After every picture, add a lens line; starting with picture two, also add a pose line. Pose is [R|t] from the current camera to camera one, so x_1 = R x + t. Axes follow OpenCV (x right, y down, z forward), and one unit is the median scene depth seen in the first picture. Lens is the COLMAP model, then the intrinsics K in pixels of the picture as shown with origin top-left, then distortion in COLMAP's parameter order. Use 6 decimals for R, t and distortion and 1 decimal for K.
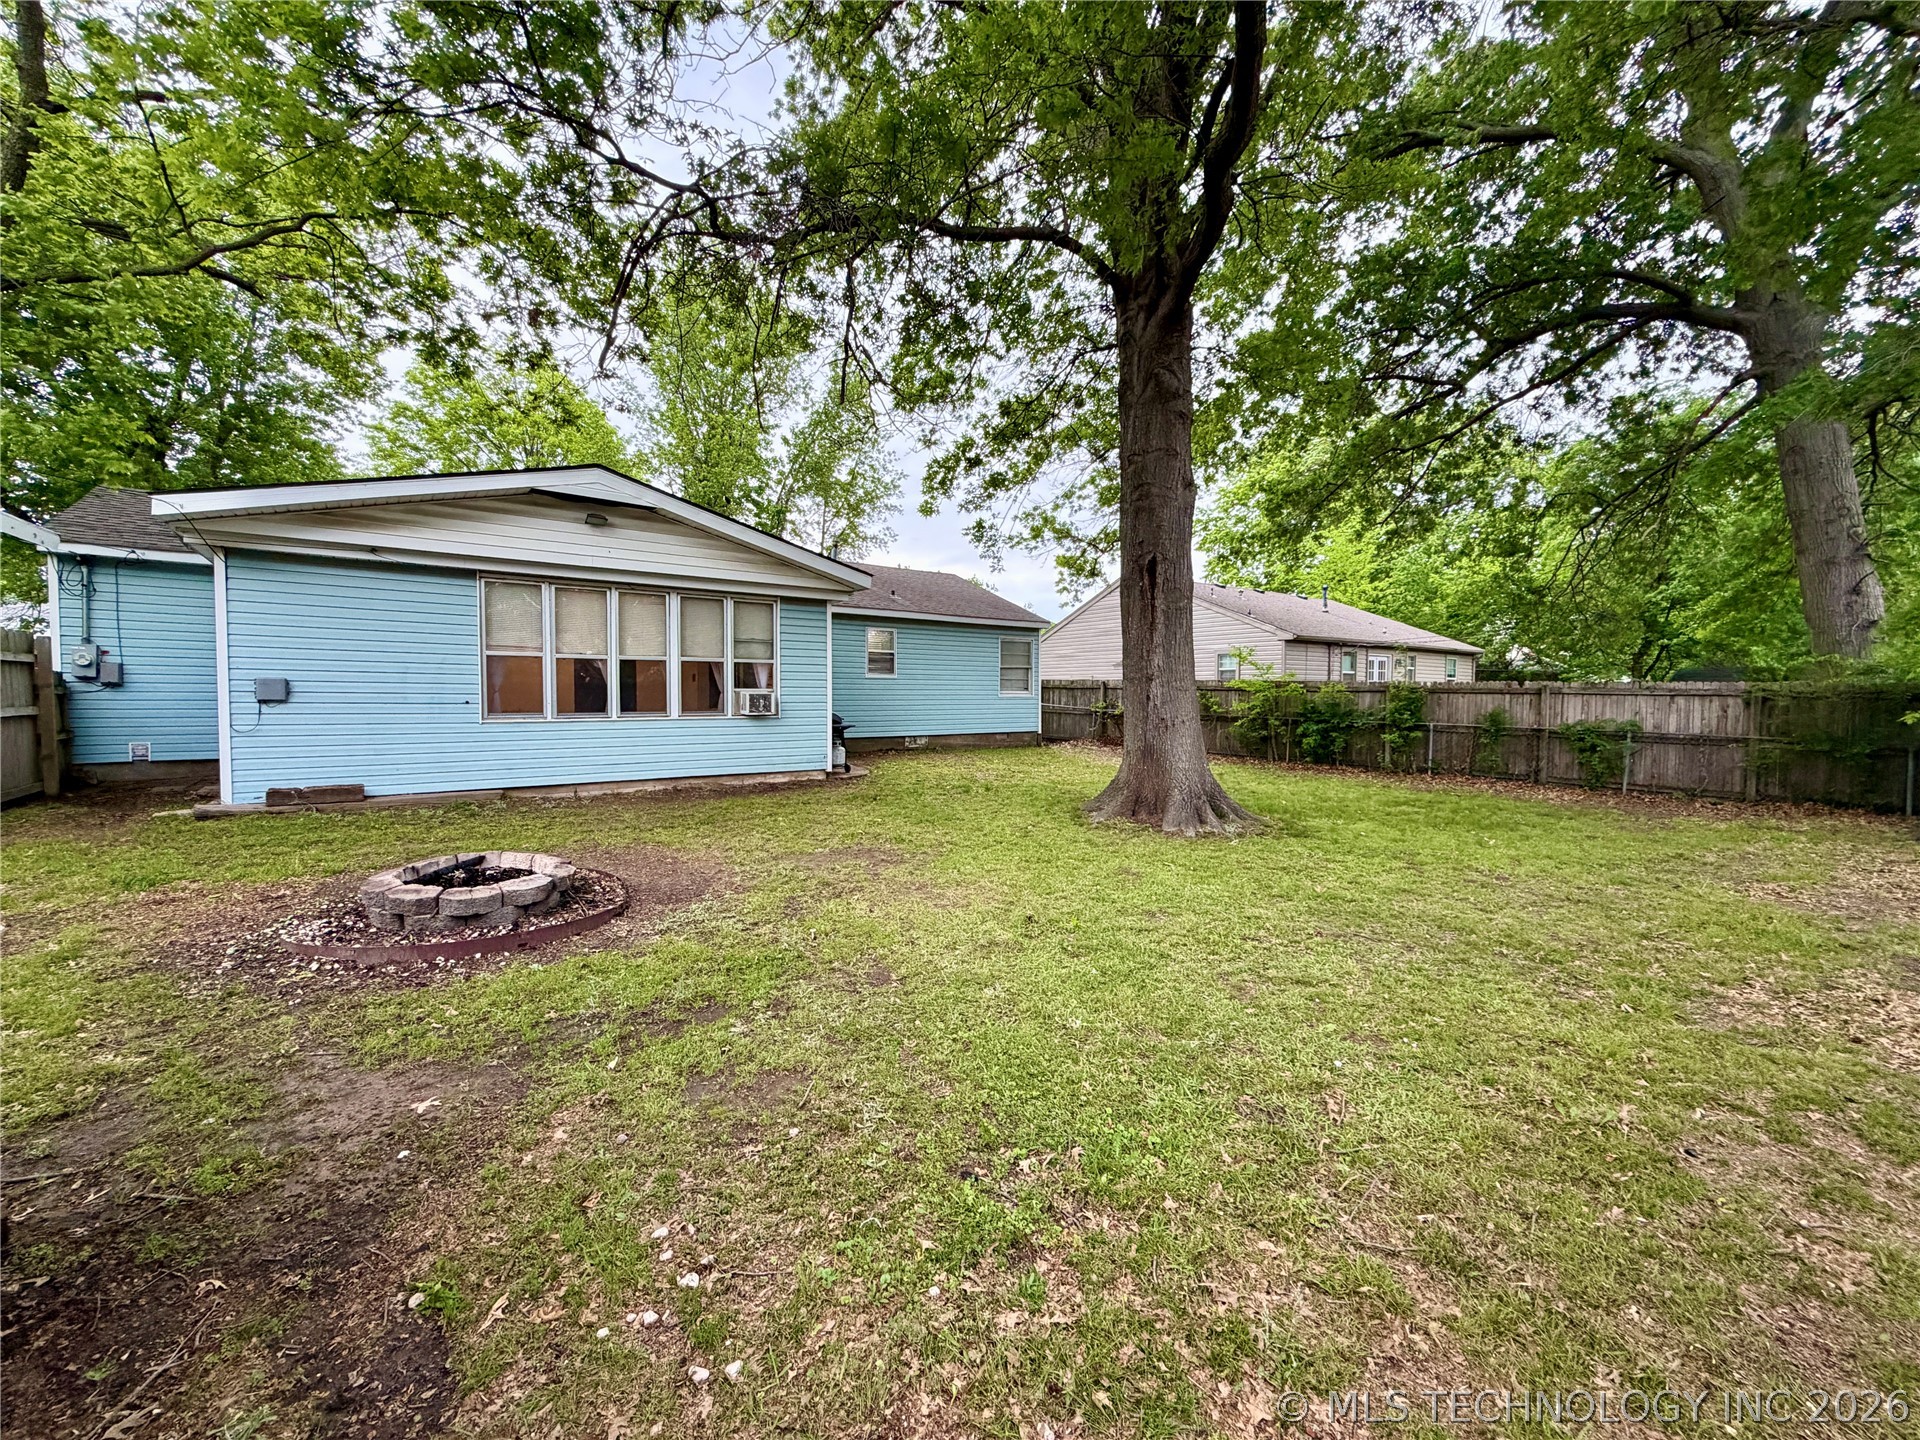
lens RADIAL K [[764.9, 0, 953.1], [0, 764.9, 722.6], [0, 0, 1]] dist [-0.000210, -0.000210]
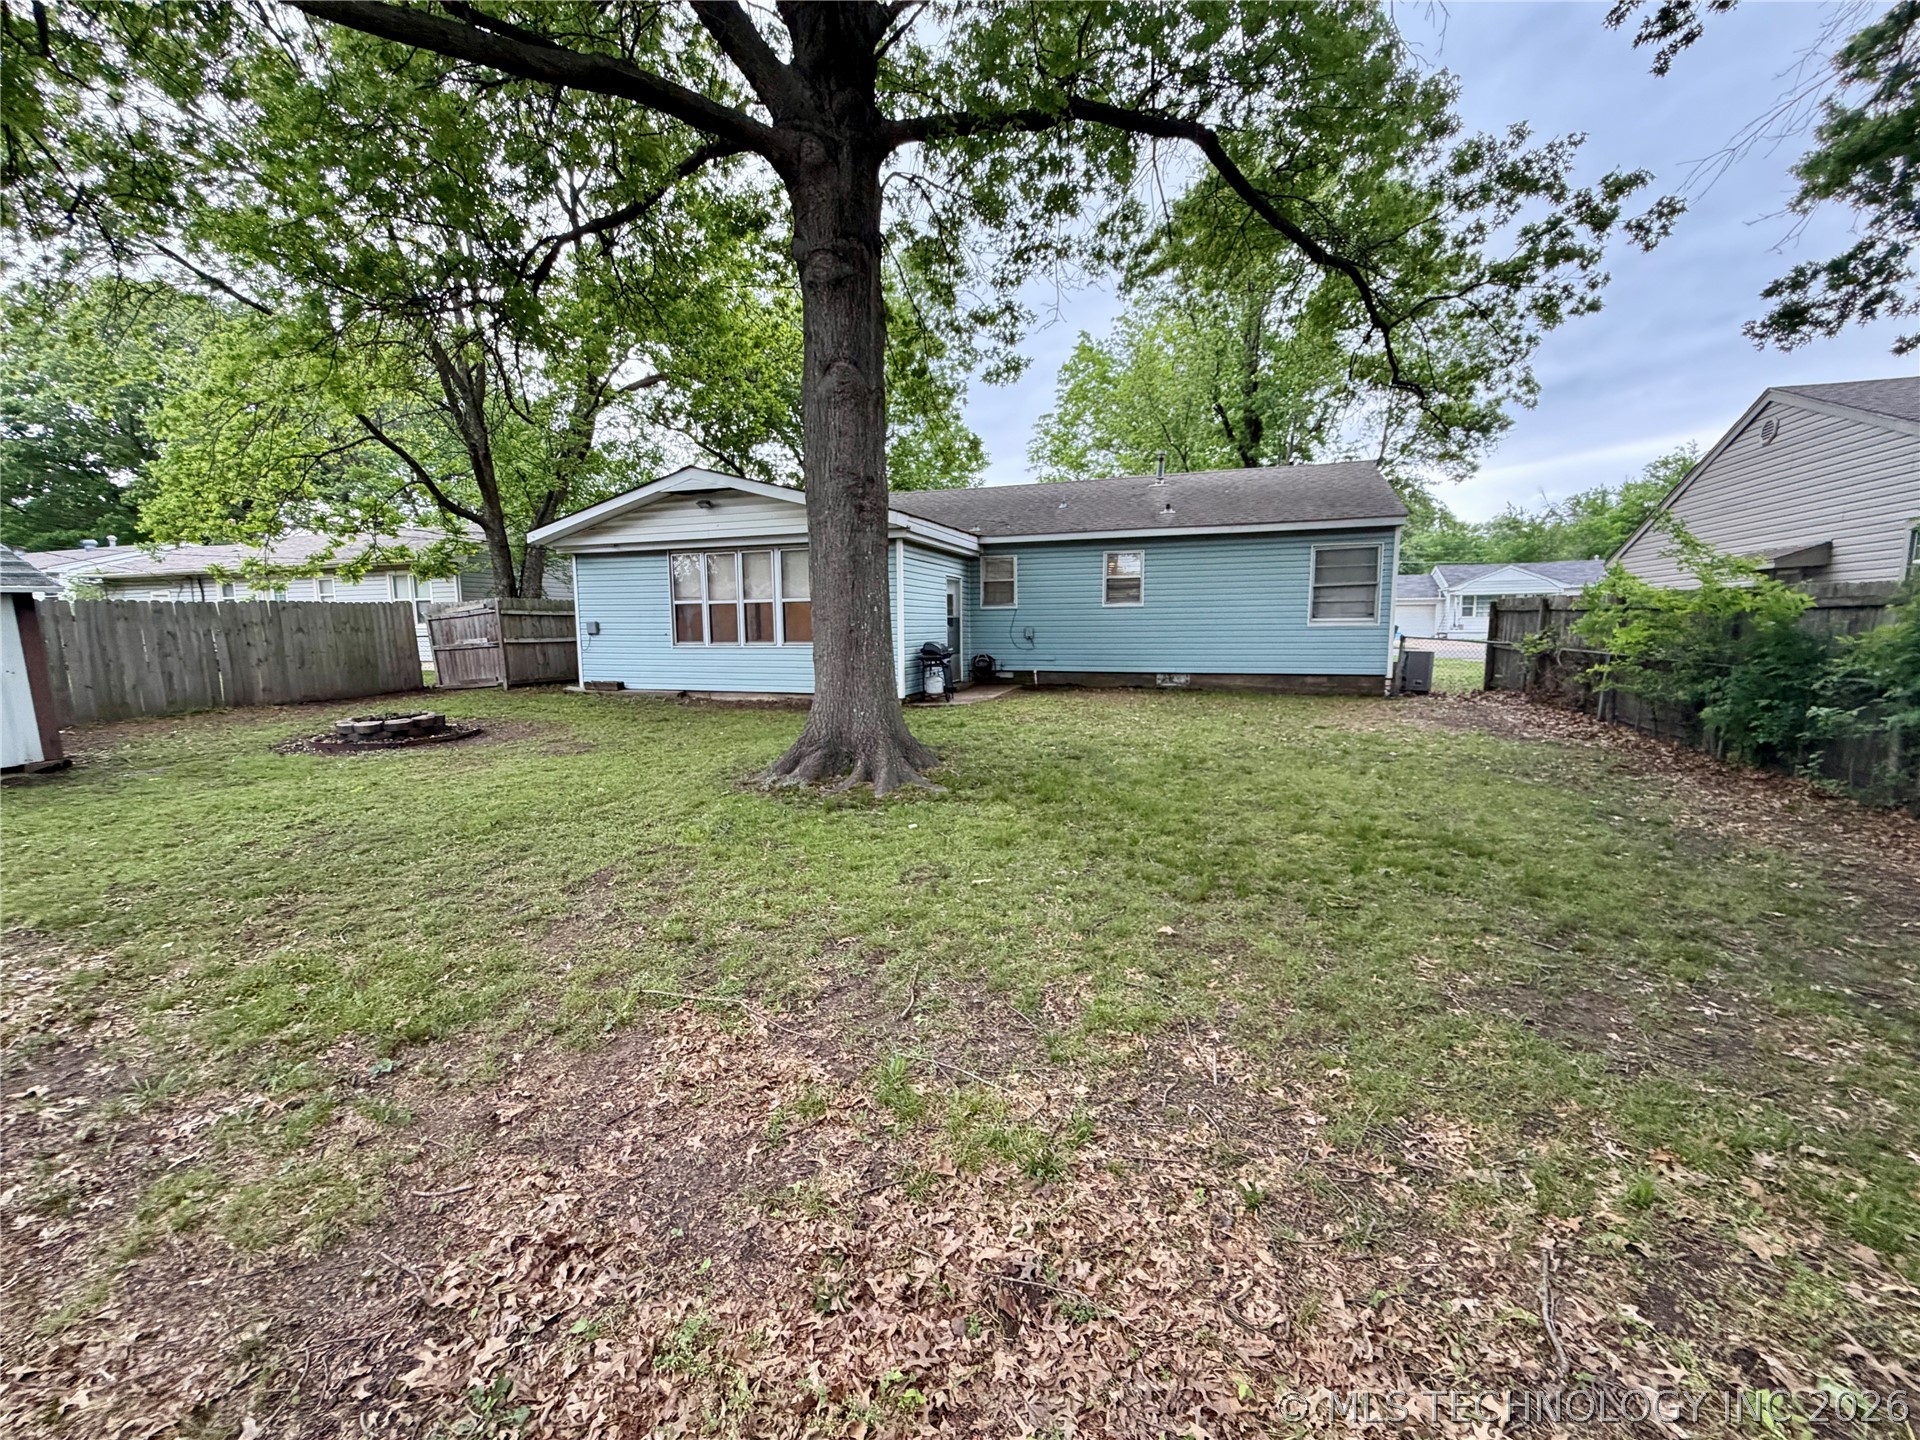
lens RADIAL K [[764.9, 0, 953.1], [0, 764.9, 722.6], [0, 0, 1]] dist [-0.000210, -0.000210]
pose [[0.558523, 0.094641, -0.824072, 0.980514], [-0.021177, 0.994773, 0.099892, -0.014968], [0.829219, -0.038340, 0.557608, 0.571623]]
